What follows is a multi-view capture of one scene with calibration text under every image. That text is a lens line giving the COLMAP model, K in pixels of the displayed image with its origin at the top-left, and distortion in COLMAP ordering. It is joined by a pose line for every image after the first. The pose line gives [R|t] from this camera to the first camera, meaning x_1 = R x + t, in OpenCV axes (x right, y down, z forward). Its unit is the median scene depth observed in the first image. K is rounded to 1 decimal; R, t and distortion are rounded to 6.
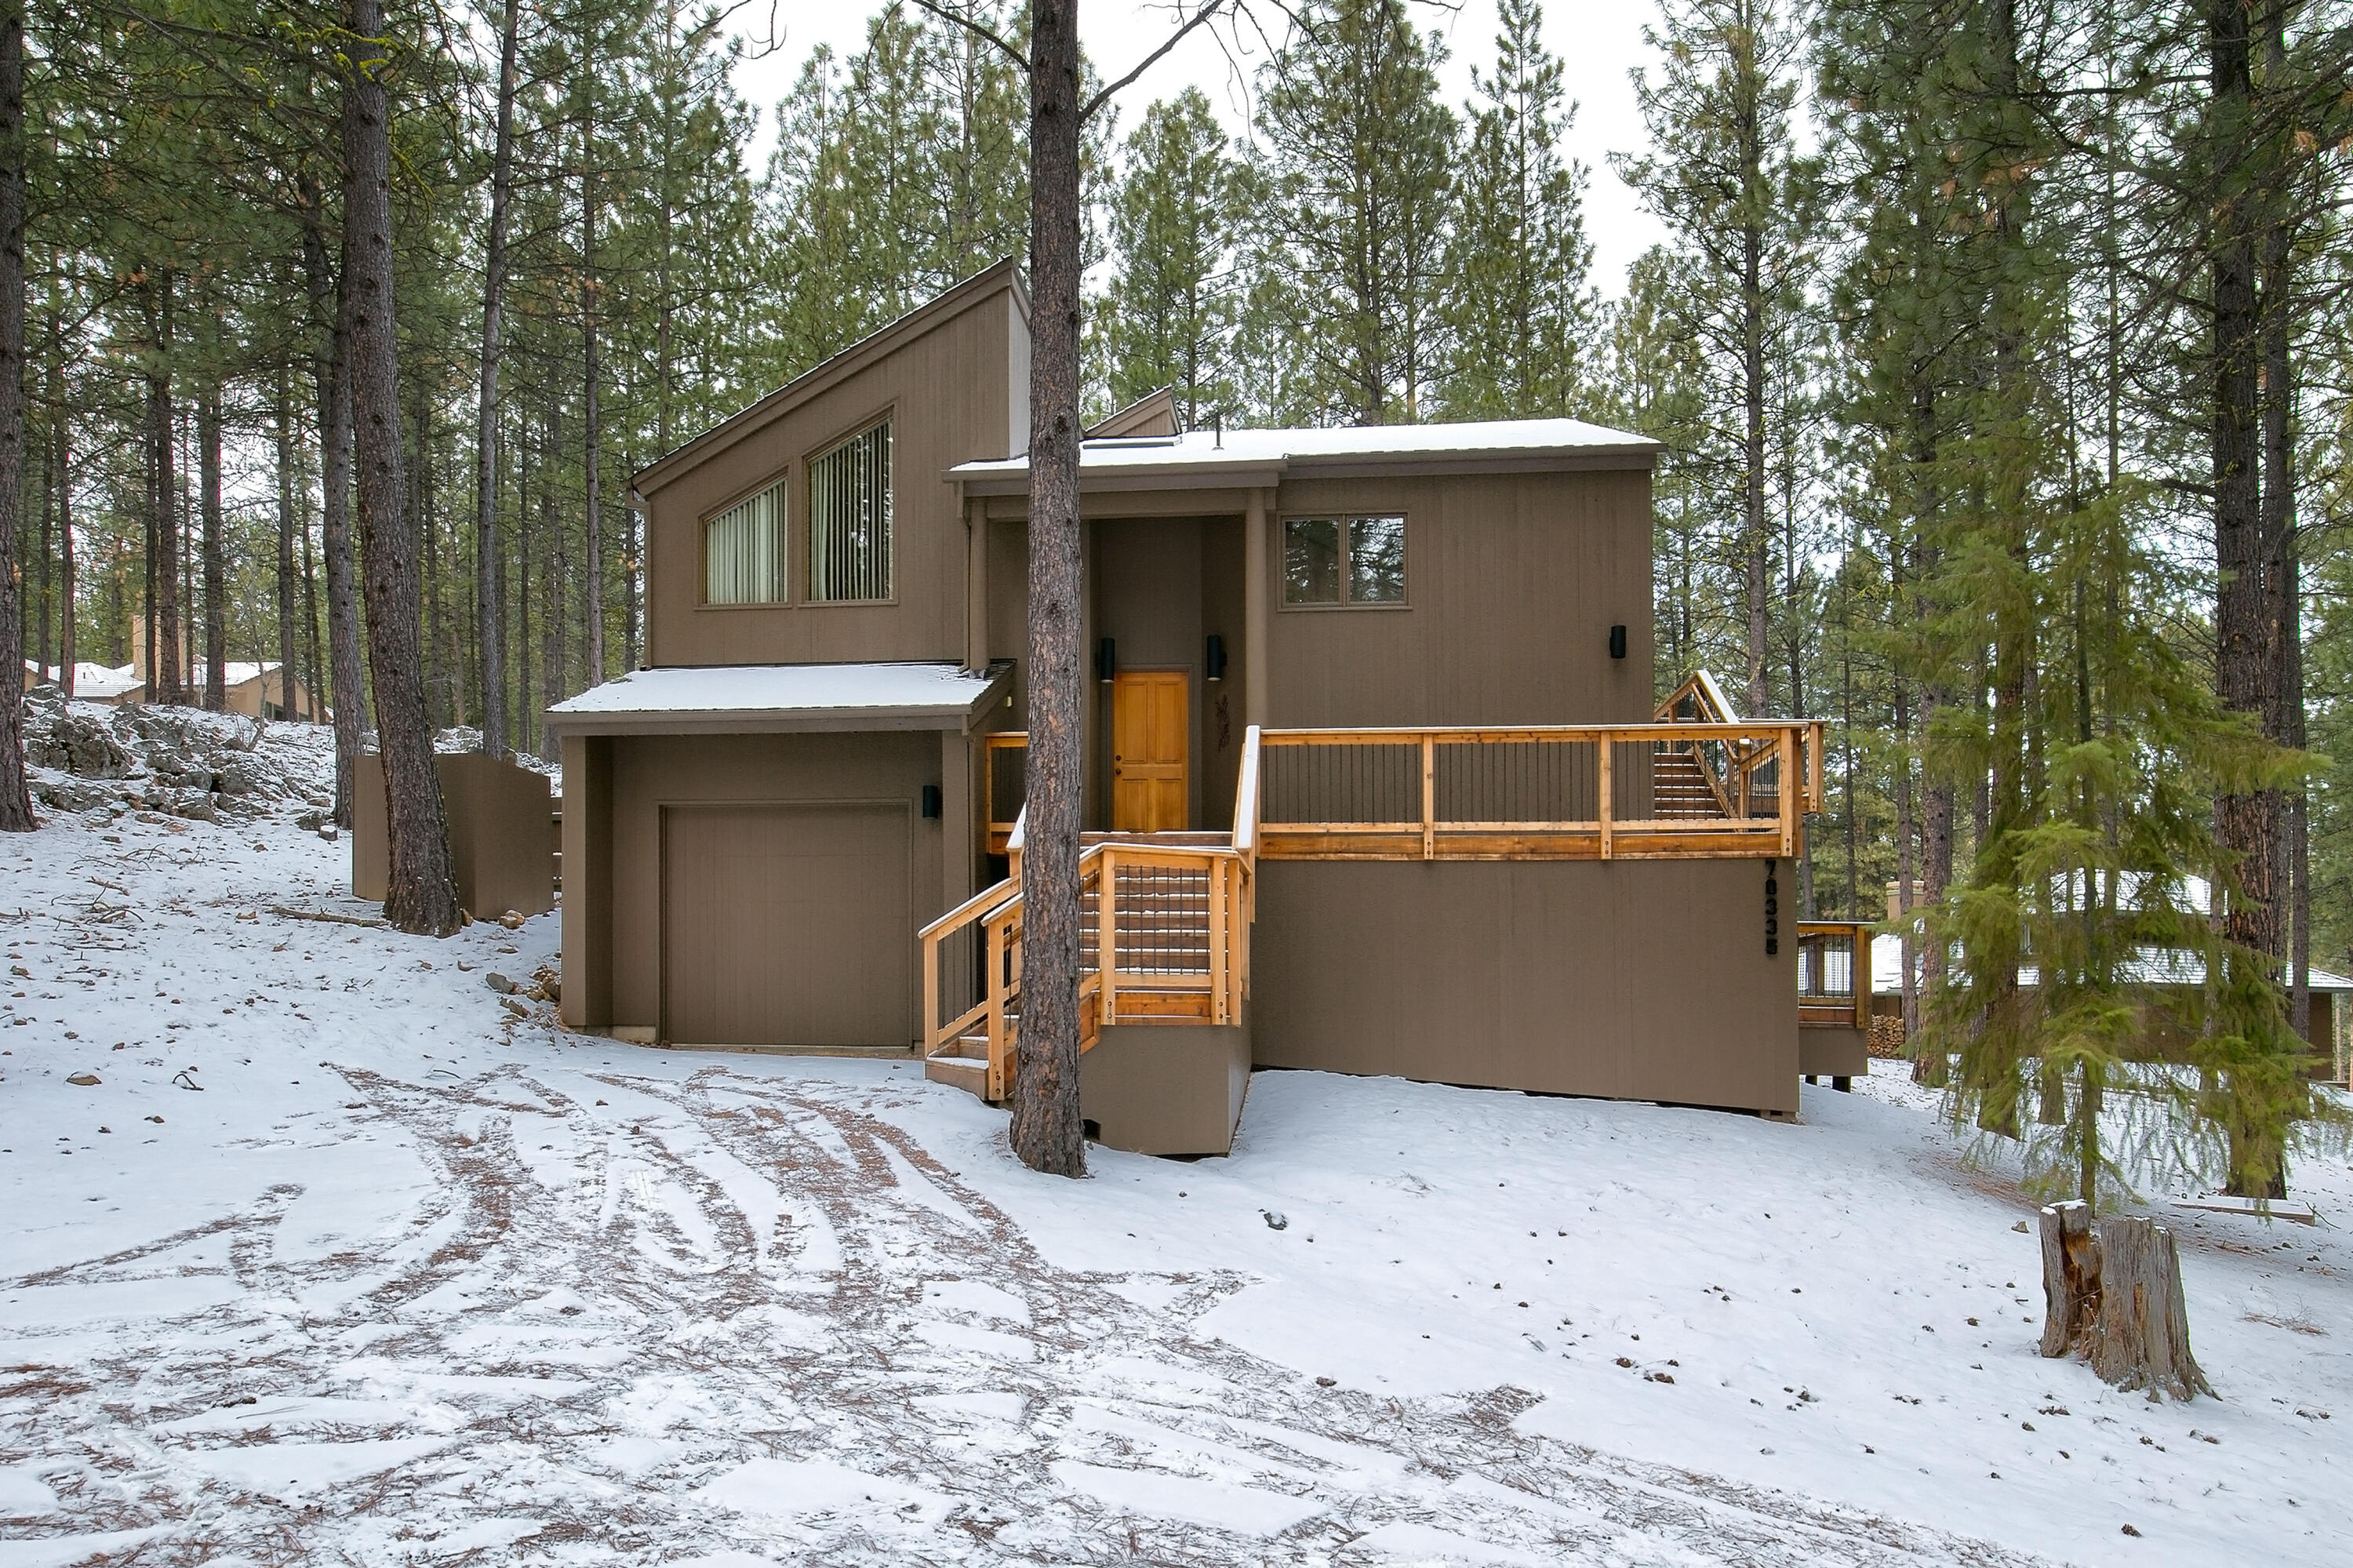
lens RADIAL K [[1333.0, 0, 1244.0], [0, 1333.0, 993.6], [0, 0, 1]] dist [-0.032179, 0.002982]
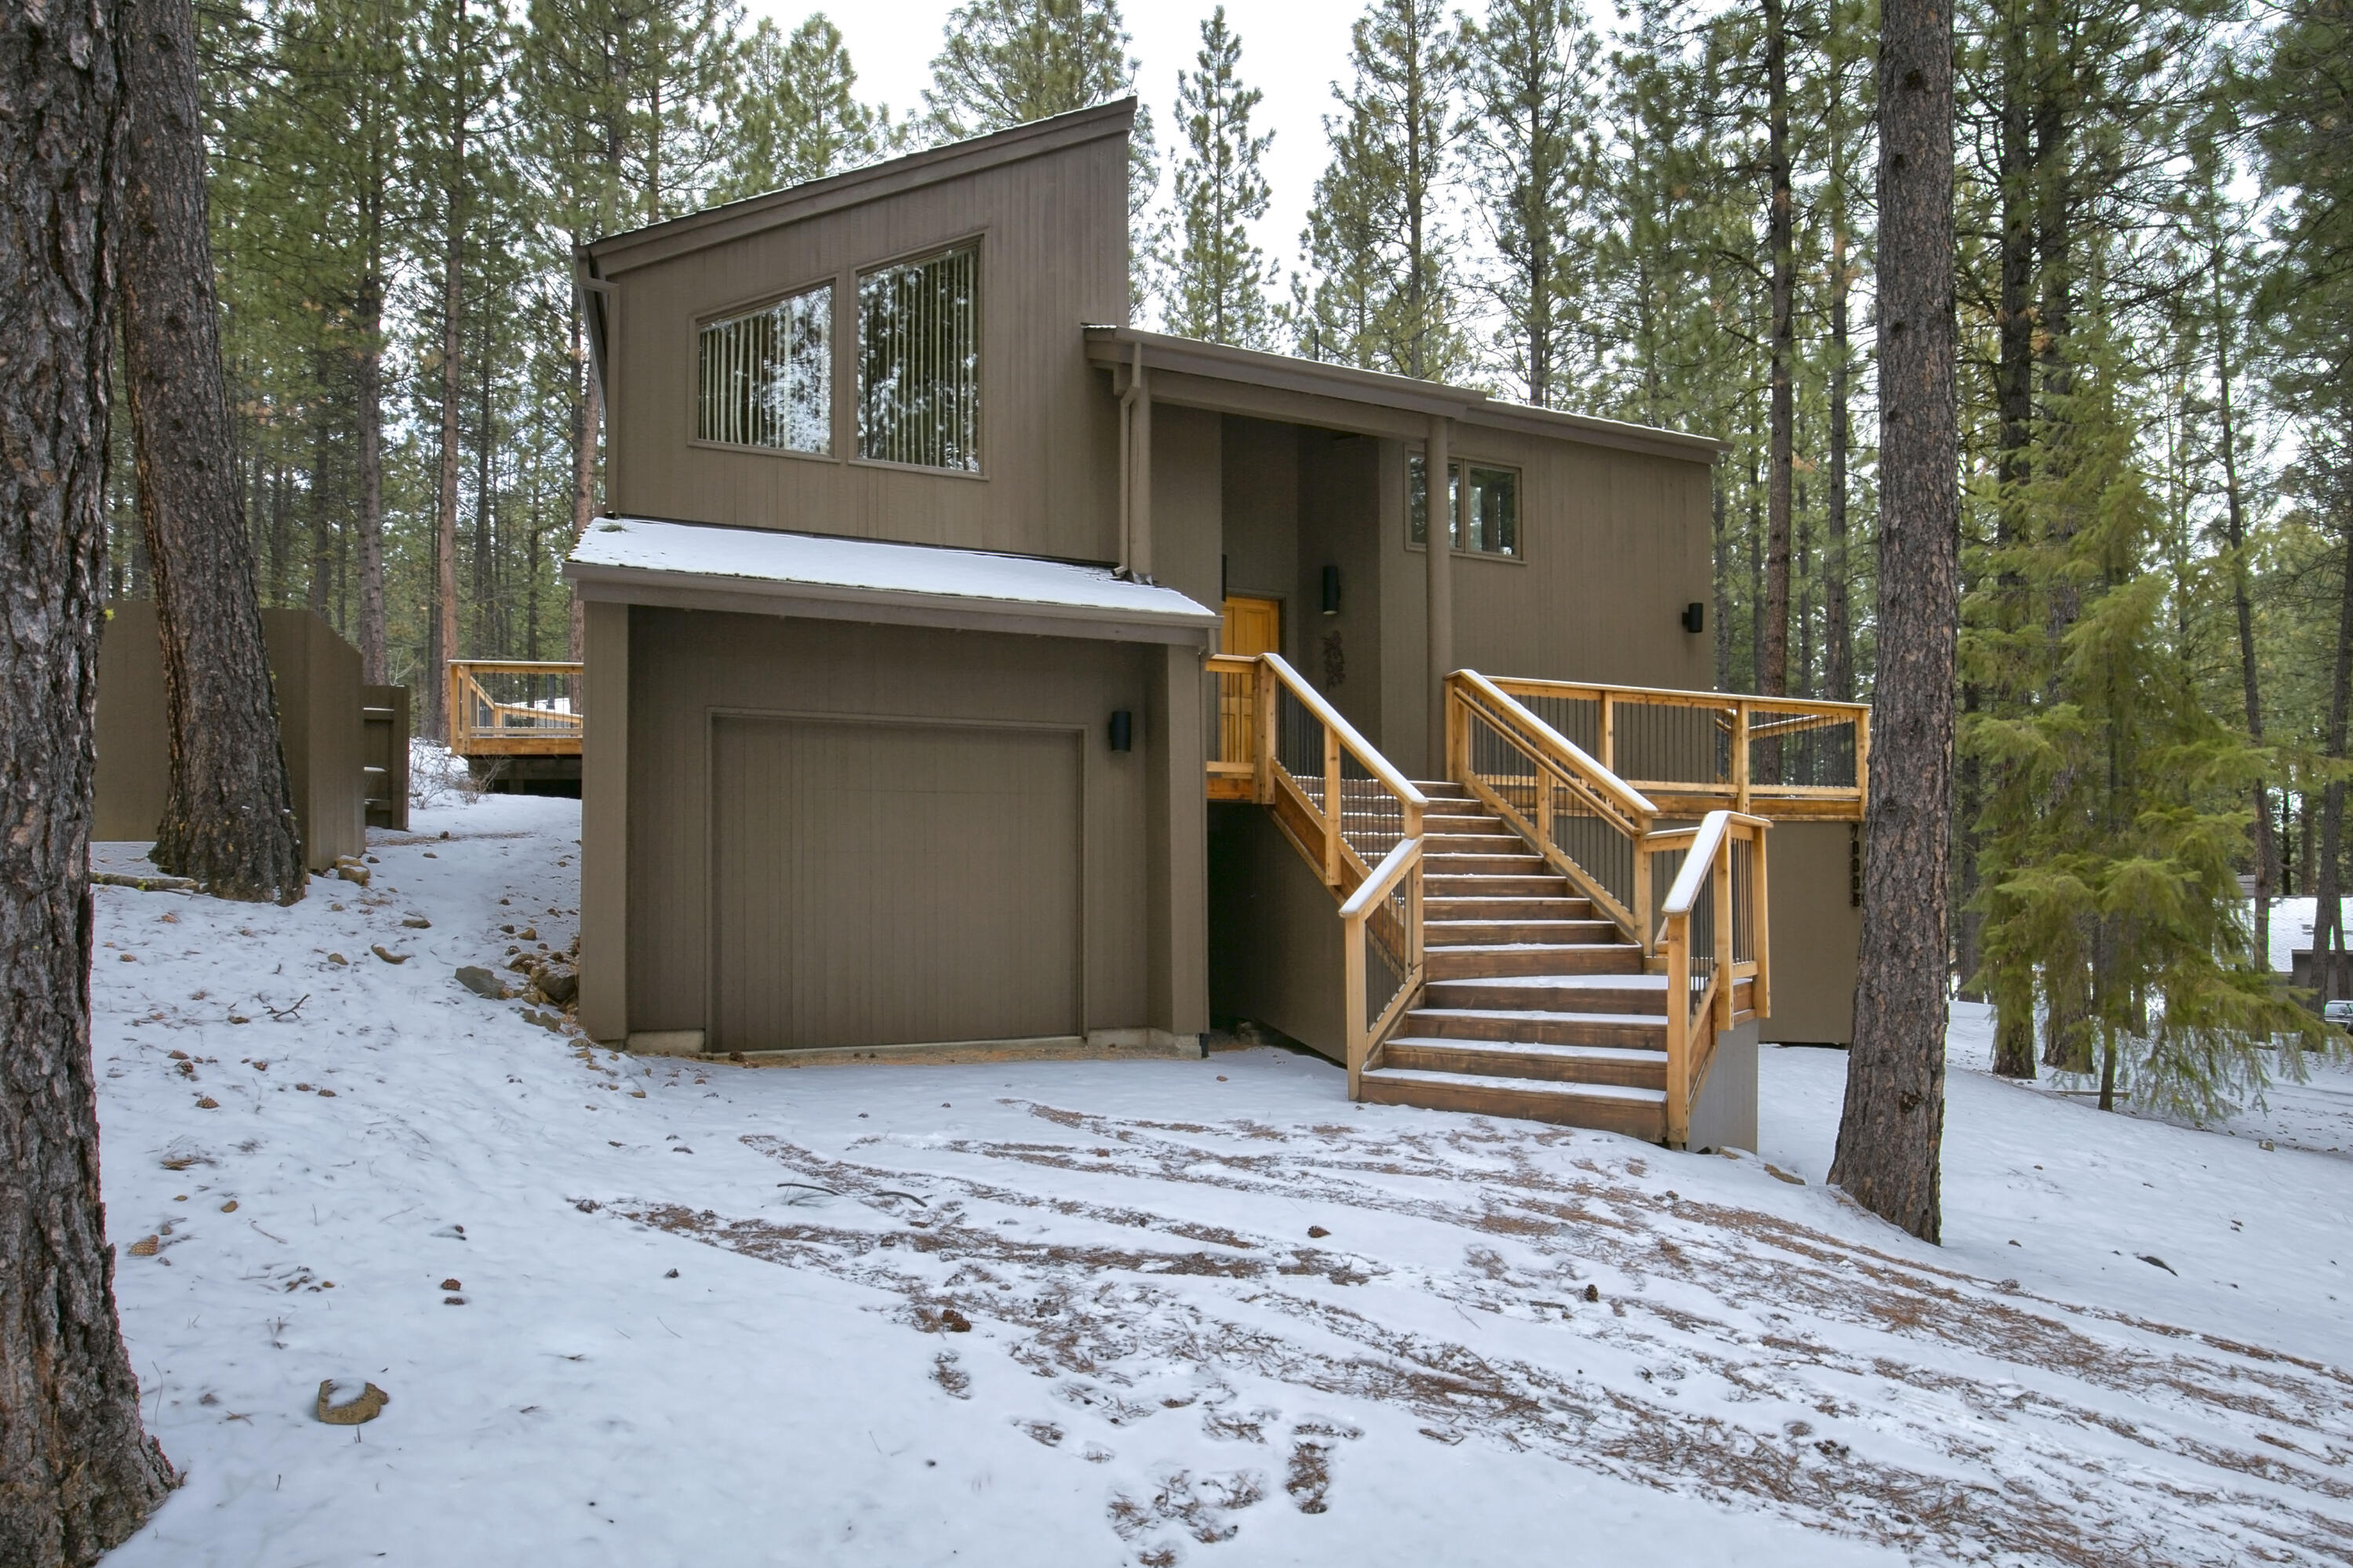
lens RADIAL K [[1130.2, 0, 1157.6], [0, 1130.2, 857.7], [0, 0, 1]] dist [-0.024594, 0.000629]
pose [[0.891077, 0.001304, 0.453851, -0.564303], [0.012157, 0.999568, -0.026741, -0.053139], [-0.453690, 0.029345, 0.890676, 0.414742]]
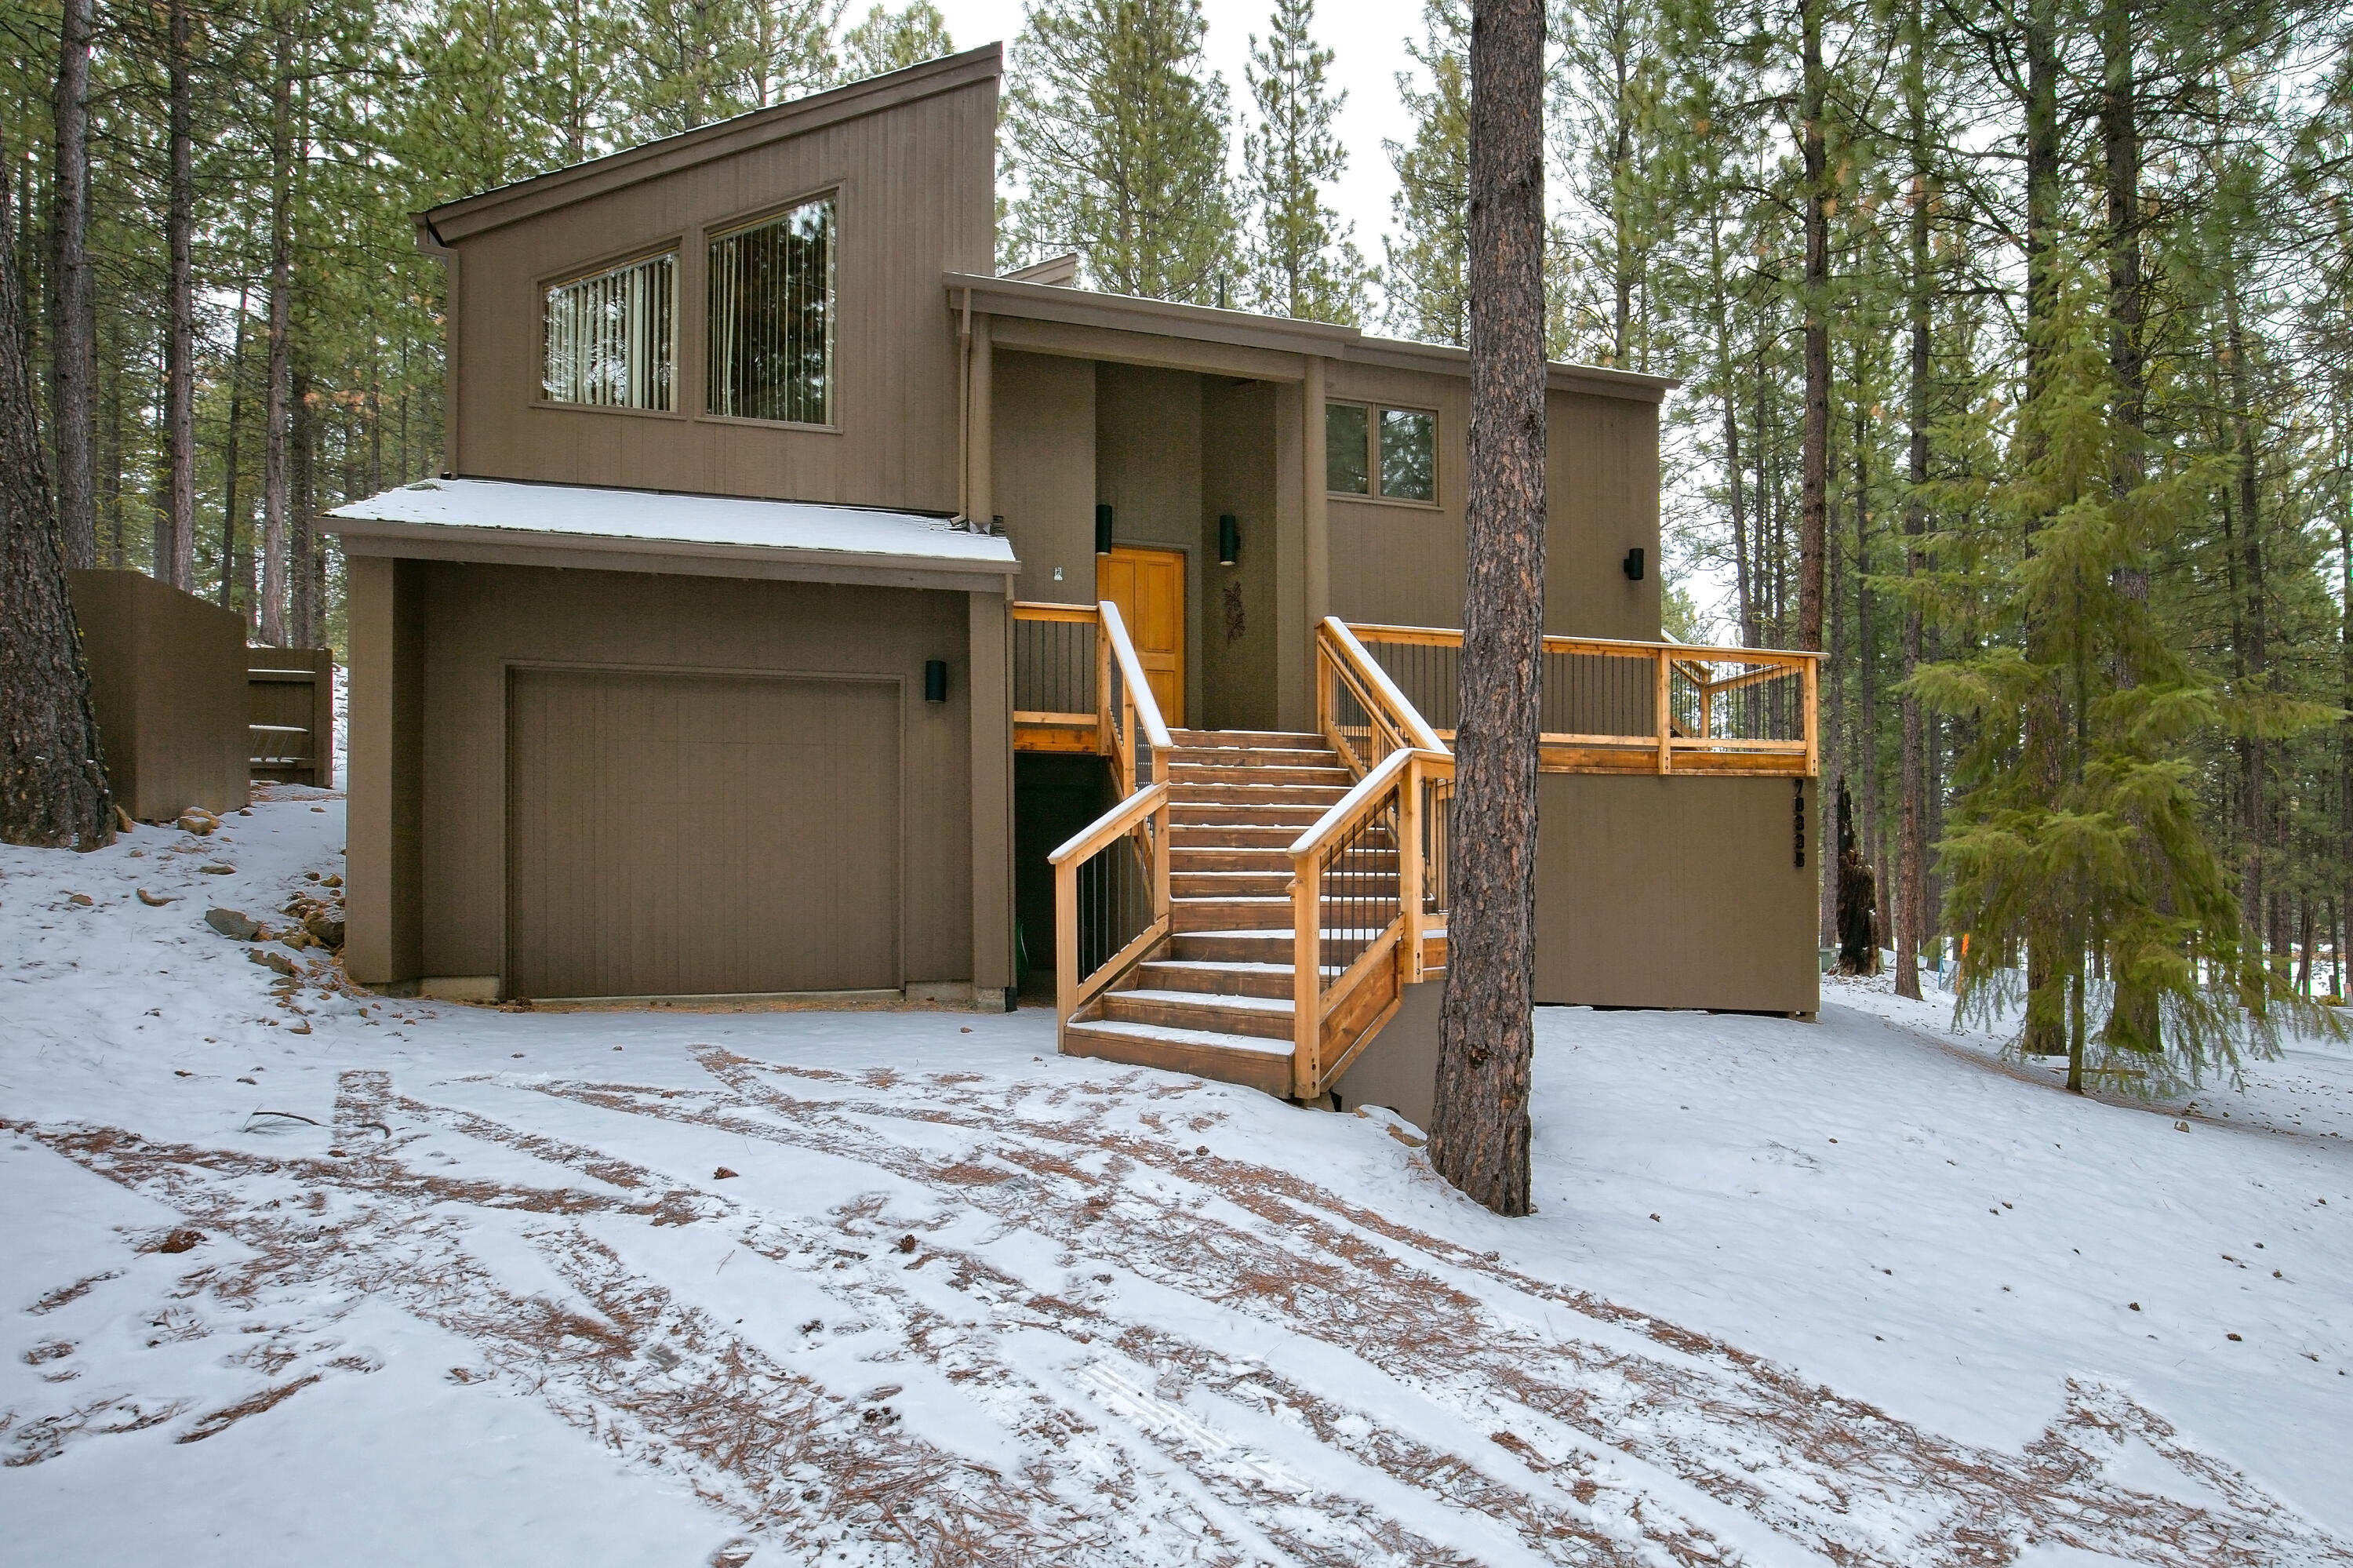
lens RADIAL K [[1118.2, 0, 1297.0], [0, 1118.2, 842.8], [0, 0, 1]] dist [-0.025804, 0.002298]
pose [[0.919852, -0.001231, 0.392263, -0.322104], [0.010141, 0.999735, -0.020644, -0.034582], [-0.392134, 0.022968, 0.919621, 0.331383]]
